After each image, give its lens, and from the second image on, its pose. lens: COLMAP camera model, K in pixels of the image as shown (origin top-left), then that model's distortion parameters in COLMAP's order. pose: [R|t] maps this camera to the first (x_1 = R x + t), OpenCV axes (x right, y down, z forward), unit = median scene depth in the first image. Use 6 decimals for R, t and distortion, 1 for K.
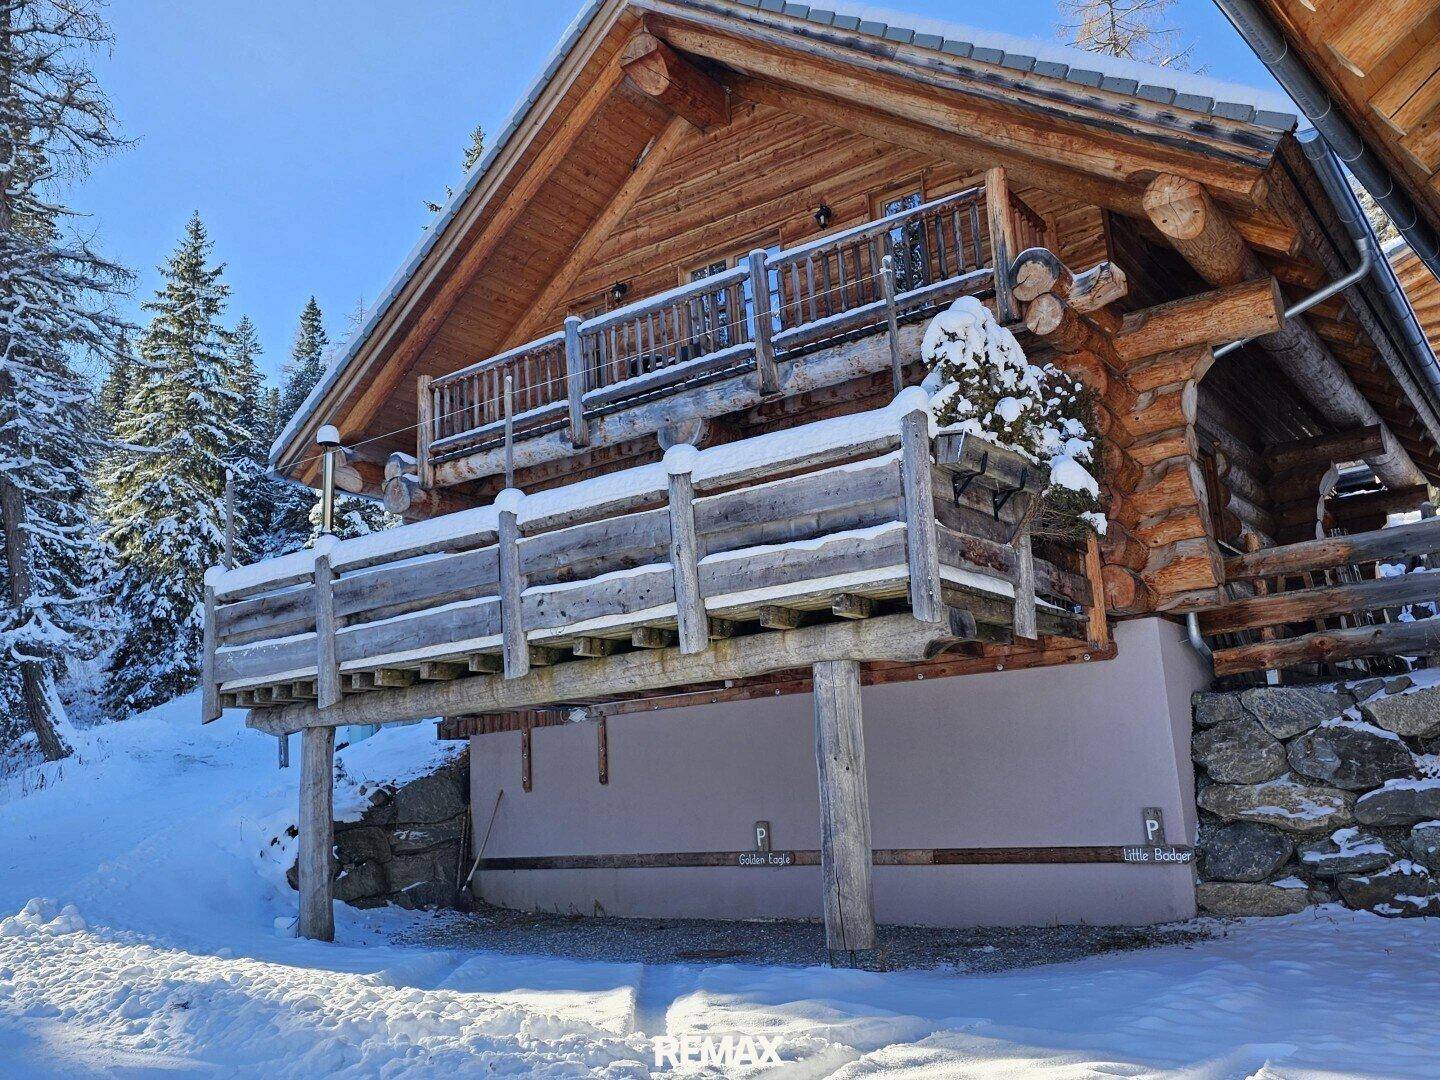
lens RADIAL K [[1235.9, 0, 720.0], [0, 1235.9, 540.0], [0, 0, 1]] dist [0.055571, -0.009859]
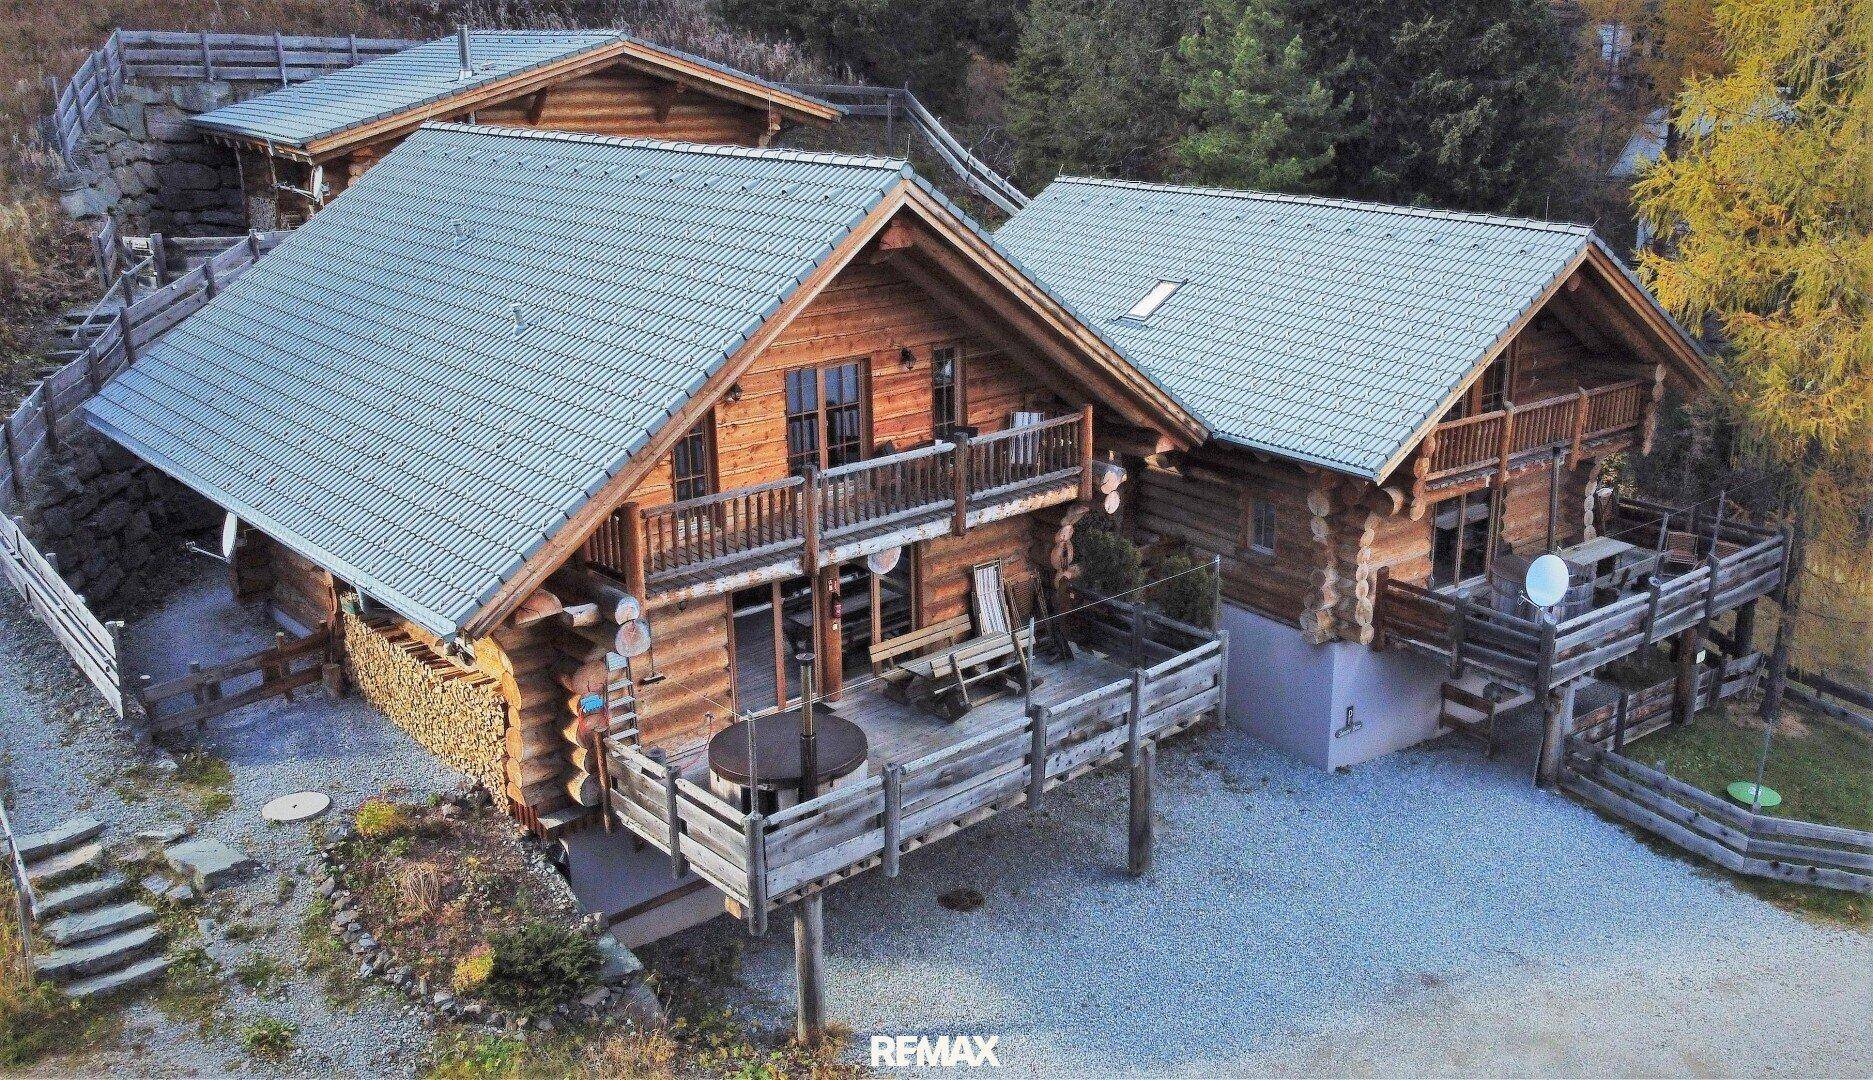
lens RADIAL K [[1556.8, 0, 1026.1], [0, 1556.8, 496.6], [0, 0, 1]] dist [0.008645, -0.004902]
pose [[0.178052, -0.220261, 0.959053, -1.885533], [-0.224158, 0.939923, 0.257483, -0.728417], [-0.958150, -0.260825, 0.117982, 0.841021]]
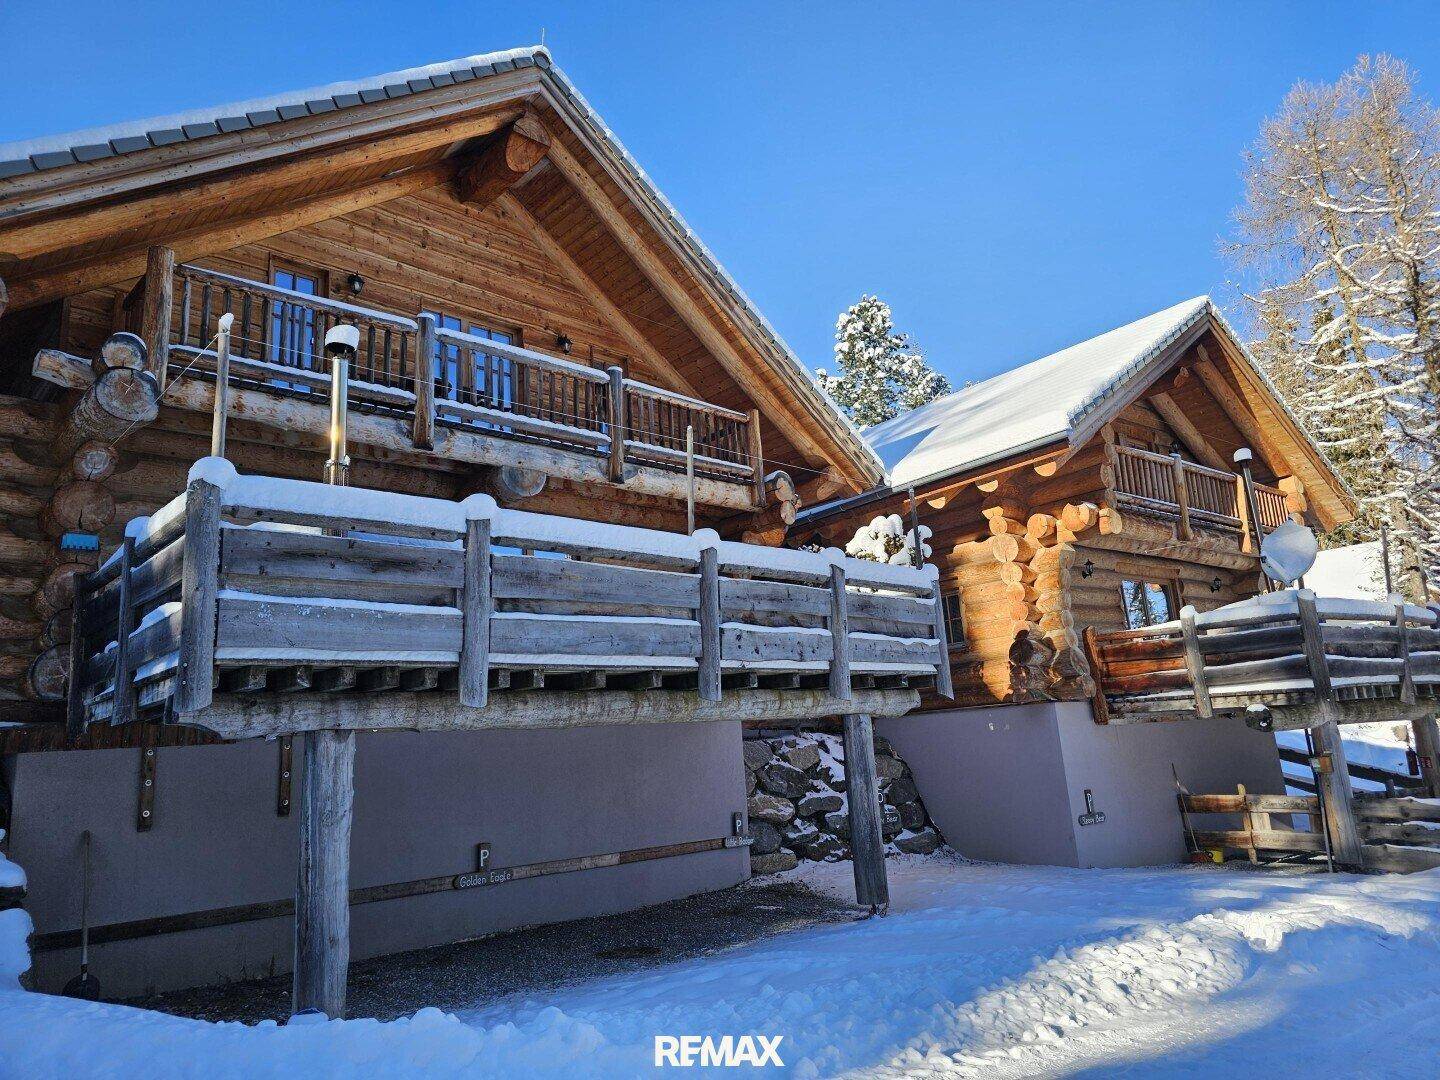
lens RADIAL K [[957.2, 0, 714.6], [0, 957.2, 529.5], [0, 0, 1]] dist [0.060809, -0.046662]
pose [[0.200501, 0.260589, 0.944401, -0.968478], [-0.157398, 0.960022, -0.231482, 0.155705], [-0.966967, -0.102234, 0.233502, 0.777298]]
